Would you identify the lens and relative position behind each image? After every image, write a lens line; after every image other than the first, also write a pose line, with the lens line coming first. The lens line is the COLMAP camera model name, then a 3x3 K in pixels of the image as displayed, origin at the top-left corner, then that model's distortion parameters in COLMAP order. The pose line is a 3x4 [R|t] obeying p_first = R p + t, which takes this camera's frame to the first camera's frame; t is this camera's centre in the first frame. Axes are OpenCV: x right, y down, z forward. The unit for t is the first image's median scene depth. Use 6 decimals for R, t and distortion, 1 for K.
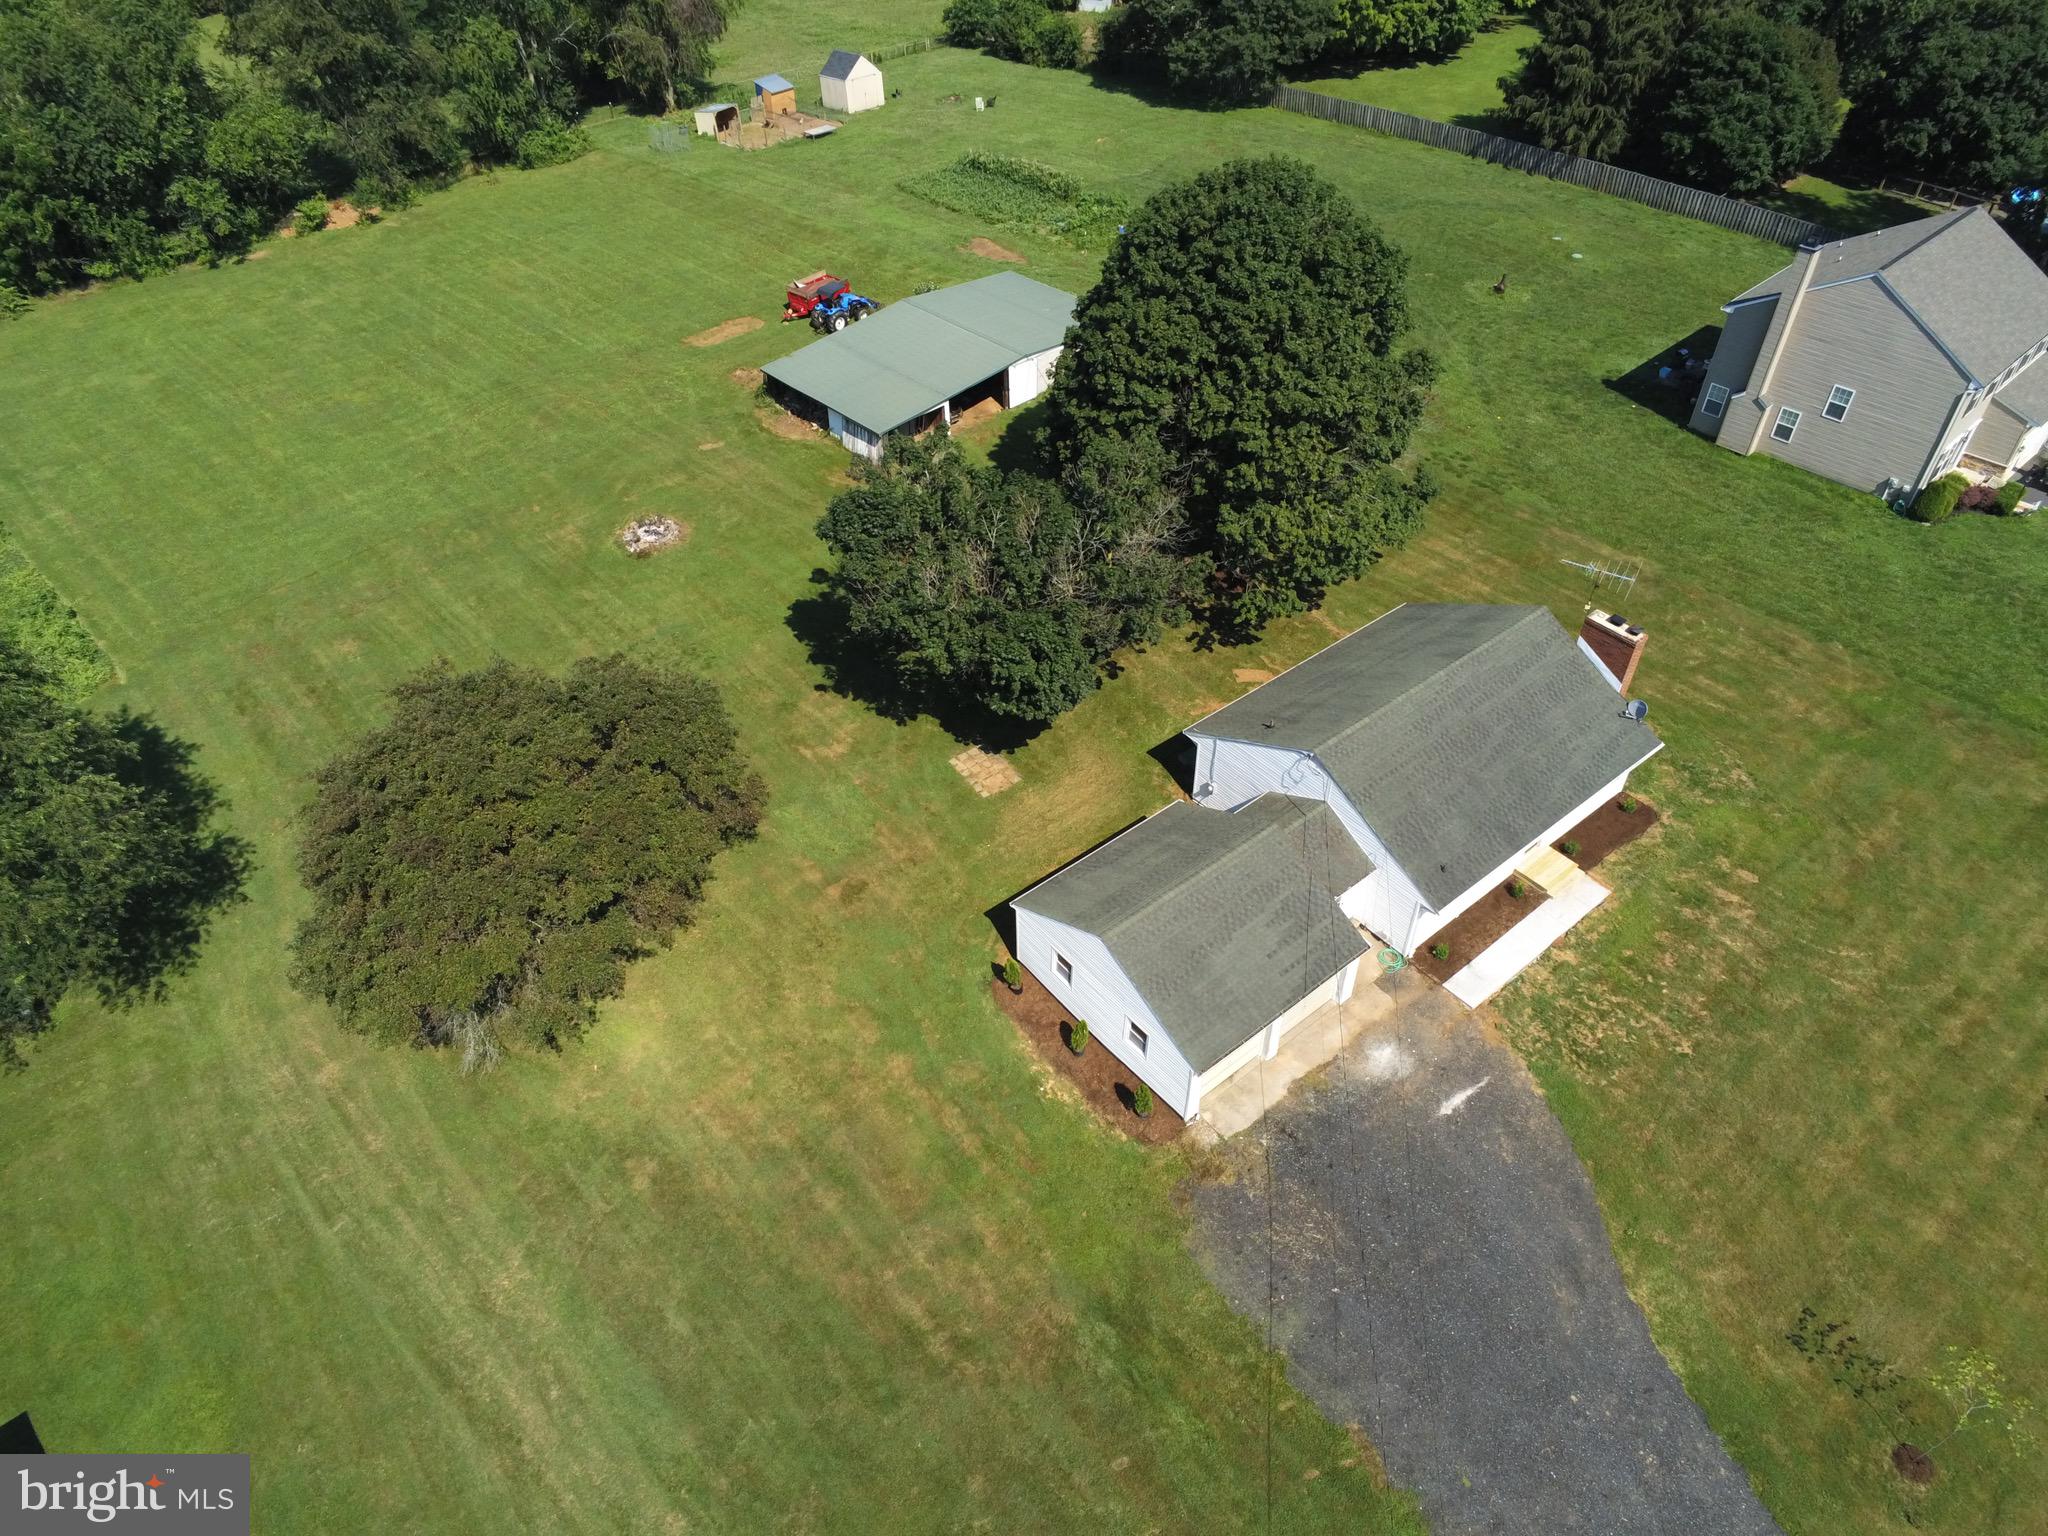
lens RADIAL K [[1324.8, 0, 1017.6], [0, 1324.8, 764.3], [0, 0, 1]] dist [0.000219, 0.002252]
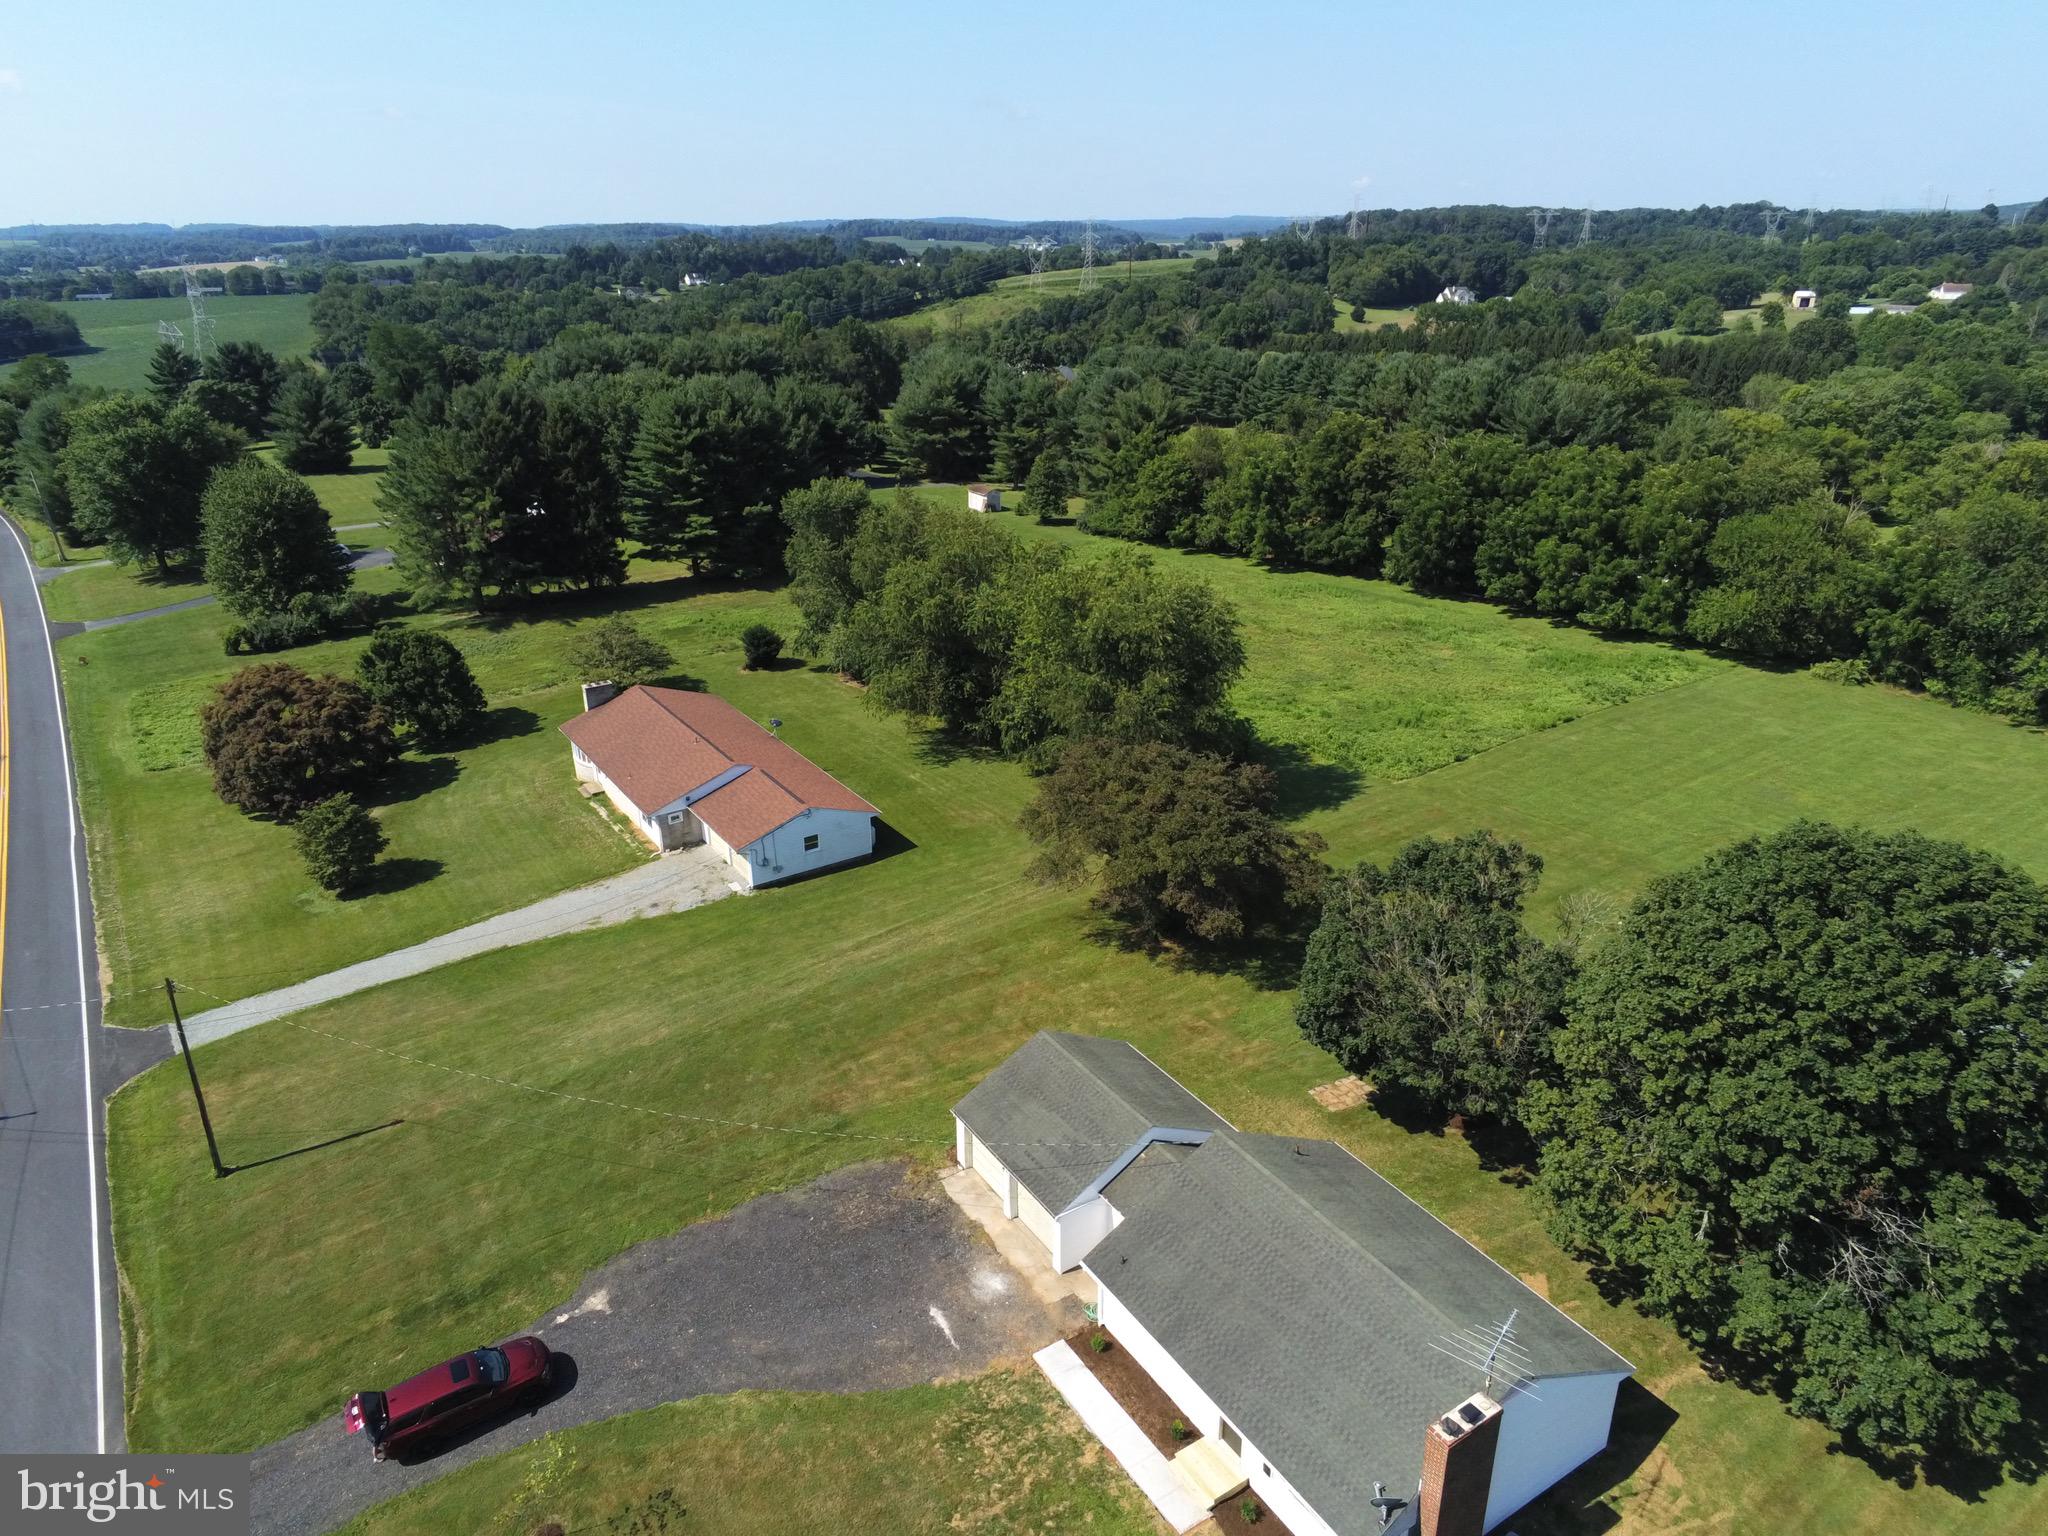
lens RADIAL K [[1324.8, 0, 1023.1], [0, 1324.8, 763.6], [0, 0, 1]] dist [0.000219, 0.002252]
pose [[-0.117643, 0.384744, -0.915495, 1.048239], [-0.655062, 0.662813, 0.362729, -0.463597], [0.746361, 0.642379, 0.174056, 0.485760]]
